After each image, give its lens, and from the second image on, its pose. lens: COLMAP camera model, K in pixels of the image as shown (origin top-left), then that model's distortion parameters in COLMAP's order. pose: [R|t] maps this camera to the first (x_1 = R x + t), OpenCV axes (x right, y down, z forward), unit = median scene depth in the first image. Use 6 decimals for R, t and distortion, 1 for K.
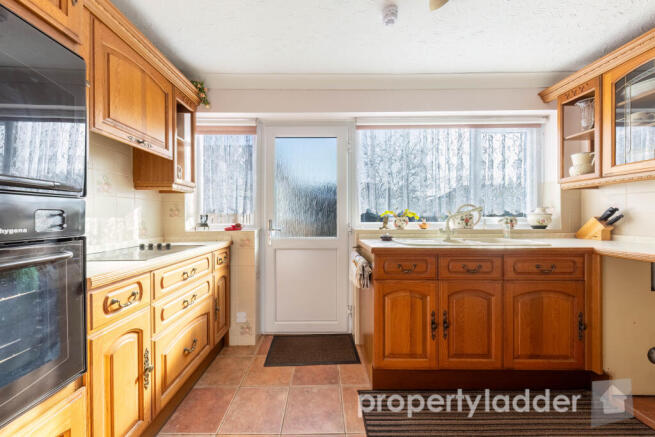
lens RADIAL K [[233.6, 0, 324.1], [0, 233.6, 215.7], [0, 0, 1]] dist [0.001461, 0.000033]
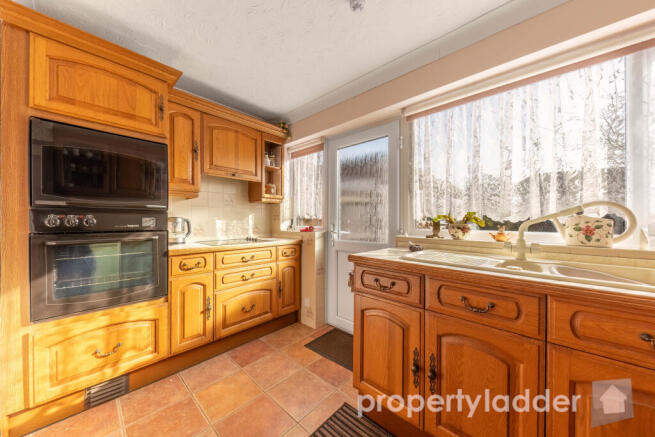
lens RADIAL K [[229.0, 0, 324.2], [0, 229.0, 218.7], [0, 0, 1]] dist [0.000643, -0.000073]
pose [[0.727729, 0.003032, -0.685858, 0.656642], [-0.004386, 0.999990, -0.000234, -0.007726], [0.685851, 0.003179, 0.727735, 0.225985]]
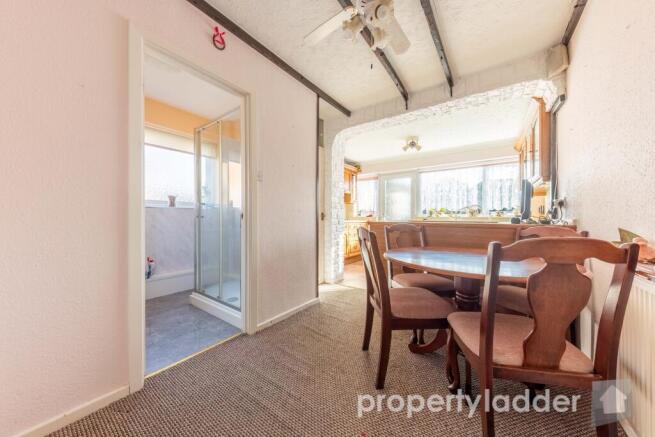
lens RADIAL K [[229.0, 0, 324.2], [0, 229.0, 218.7], [0, 0, 1]] dist [0.000643, -0.000073]
pose [[0.808794, 0.009700, -0.588012, 0.934939], [-0.006394, 0.999950, 0.007700, 0.083421], [0.588057, -0.002468, 0.808816, -1.809202]]
